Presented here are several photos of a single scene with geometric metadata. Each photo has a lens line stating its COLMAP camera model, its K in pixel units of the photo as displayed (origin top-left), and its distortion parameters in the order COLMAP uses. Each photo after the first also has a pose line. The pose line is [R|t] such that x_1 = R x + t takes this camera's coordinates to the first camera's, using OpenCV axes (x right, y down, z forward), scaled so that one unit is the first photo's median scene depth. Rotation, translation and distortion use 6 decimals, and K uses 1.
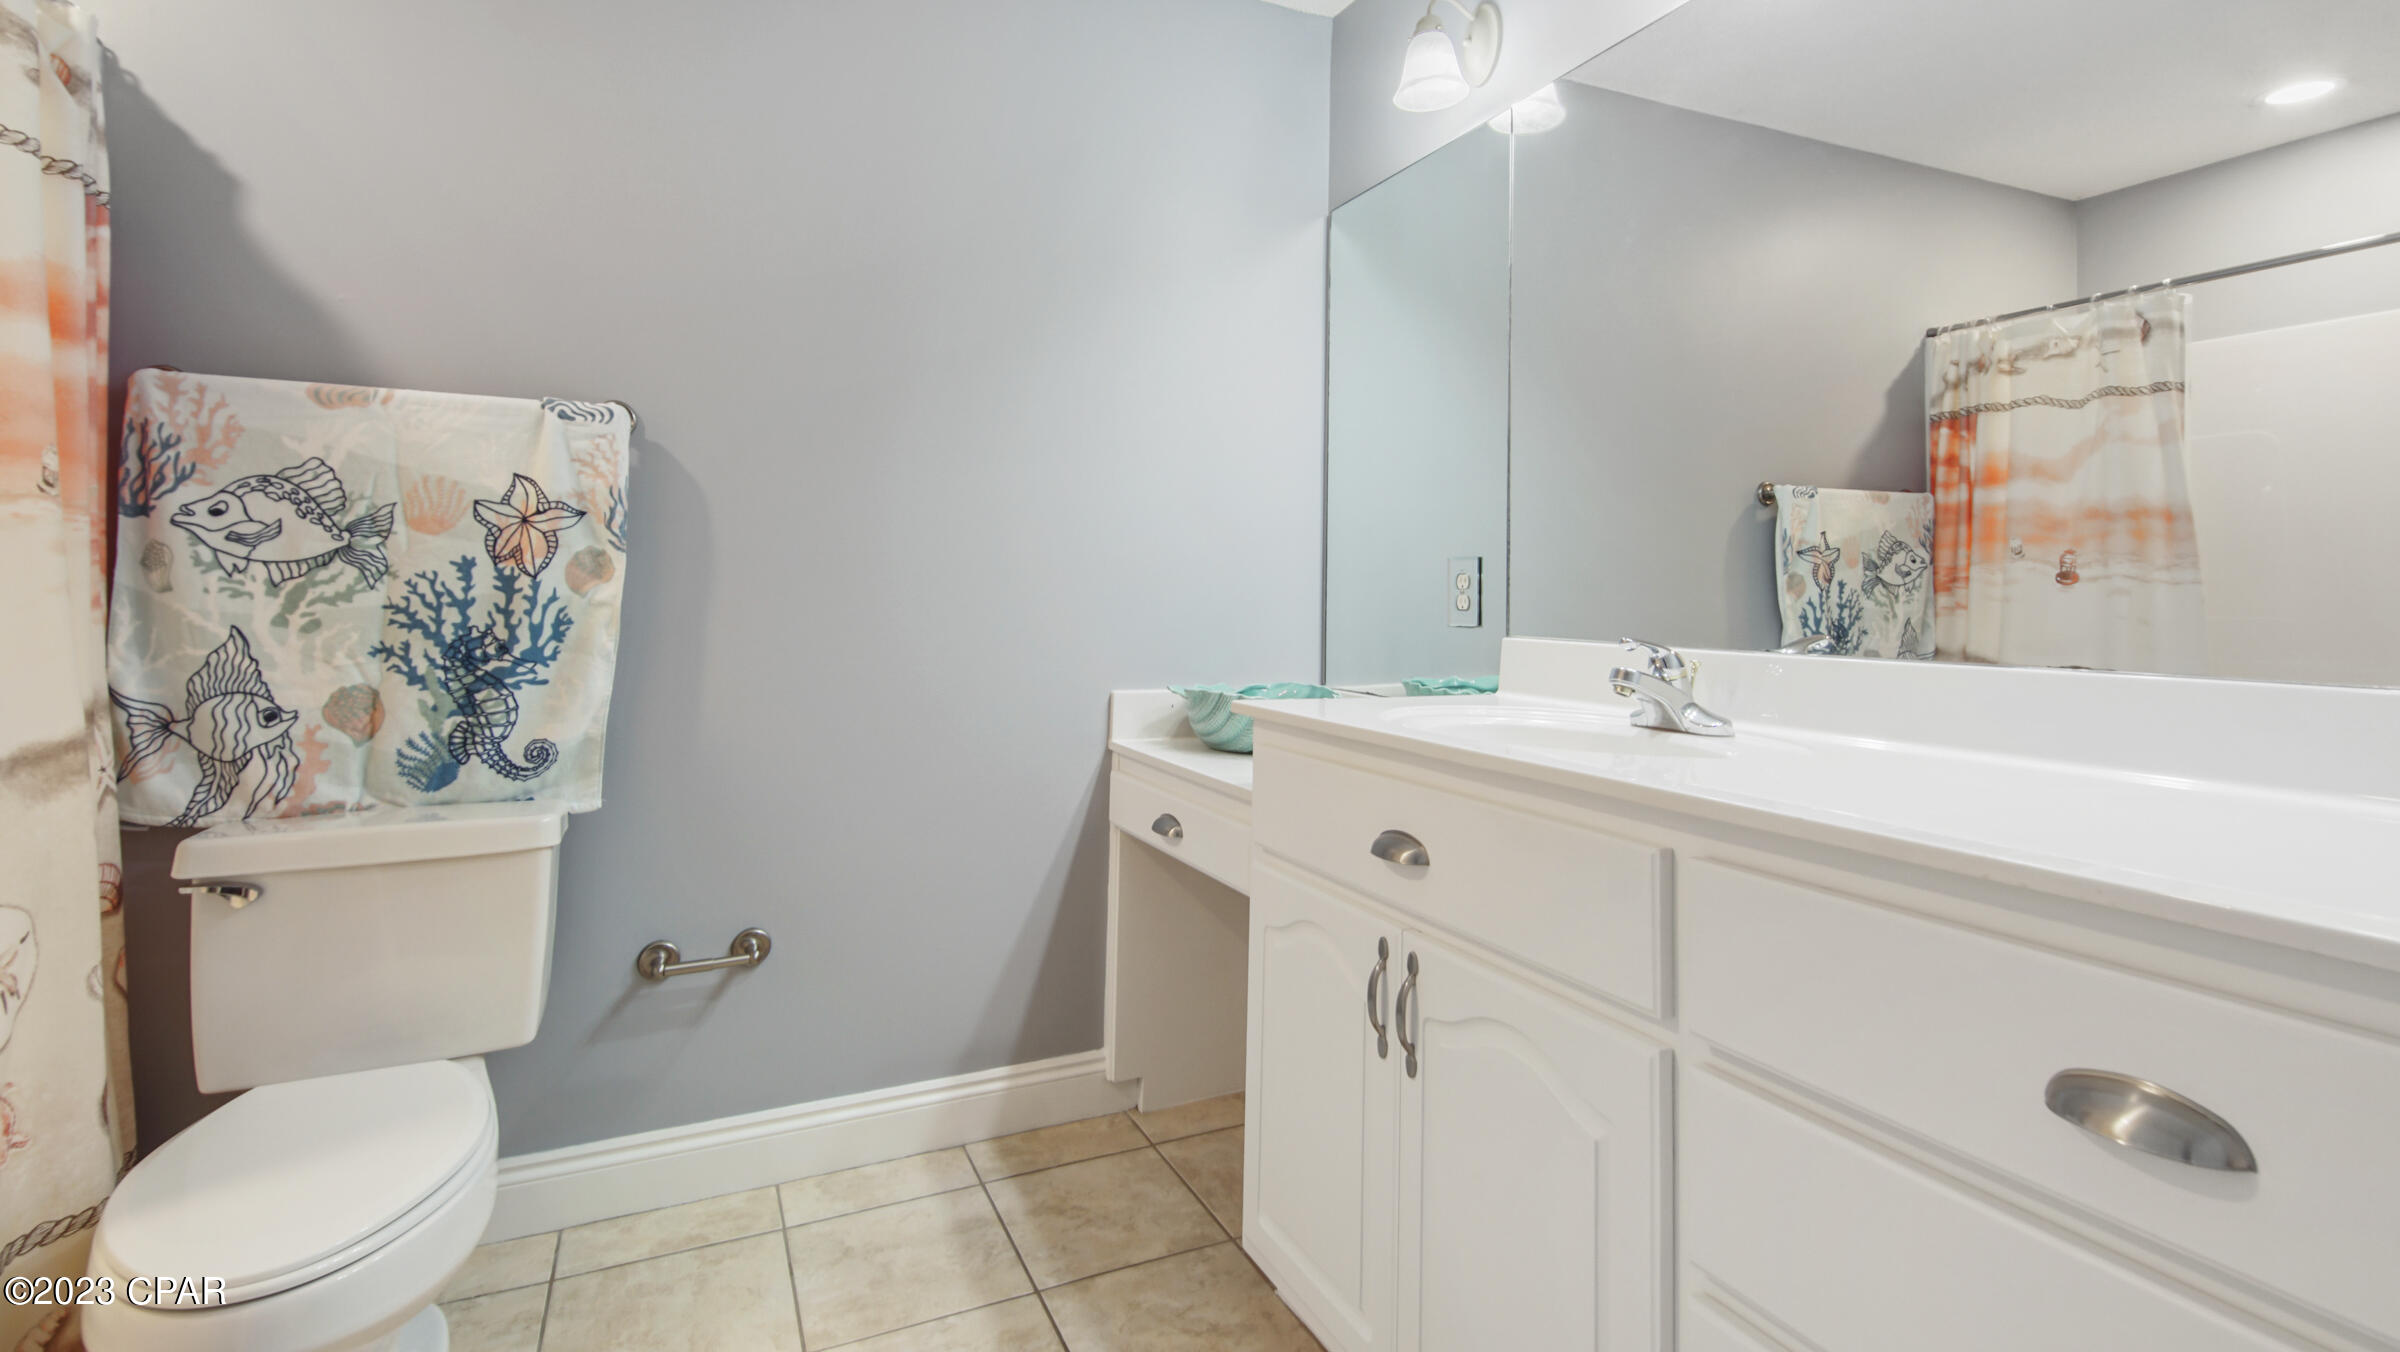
lens RADIAL K [[1094.3, 0, 1199.6], [0, 1094.3, 645.9], [0, 0, 1]] dist [0.042863, -0.027957]
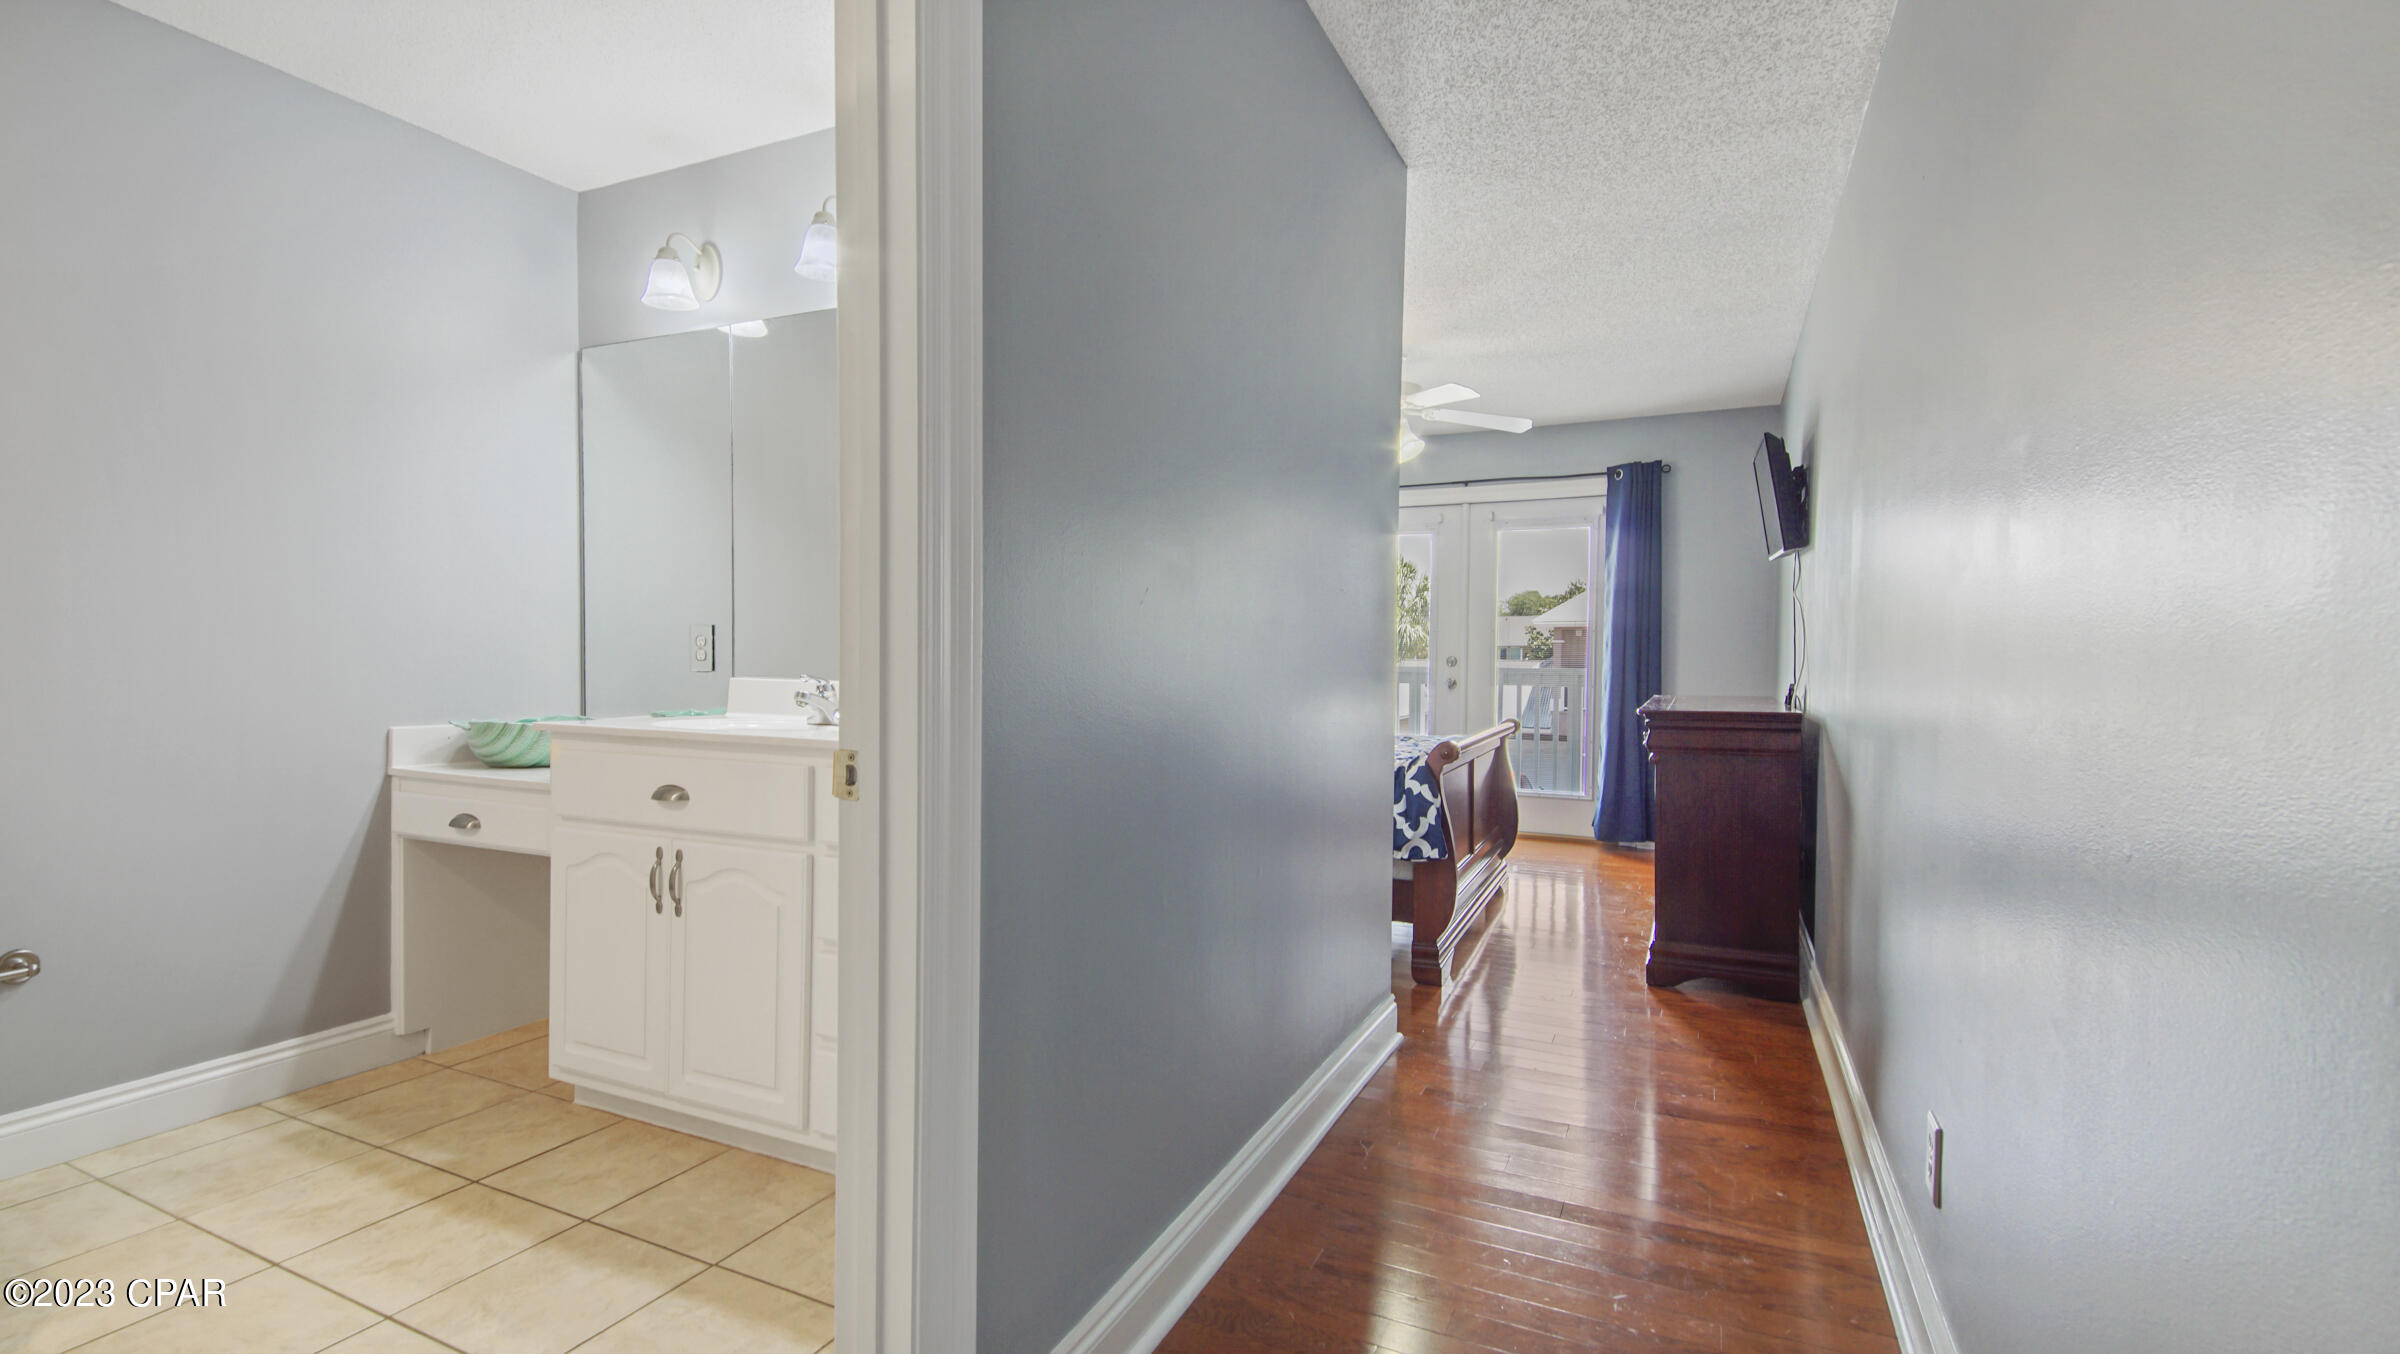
lens RADIAL K [[1094.3, 0, 1199.6], [0, 1094.3, 646.9], [0, 0, 1]] dist [0.042863, -0.027957]
pose [[0.779058, 0.007366, 0.626908, -0.174125], [0.023259, 0.998903, -0.040641, 0.026423], [-0.626520, 0.046243, 0.778033, -0.598453]]
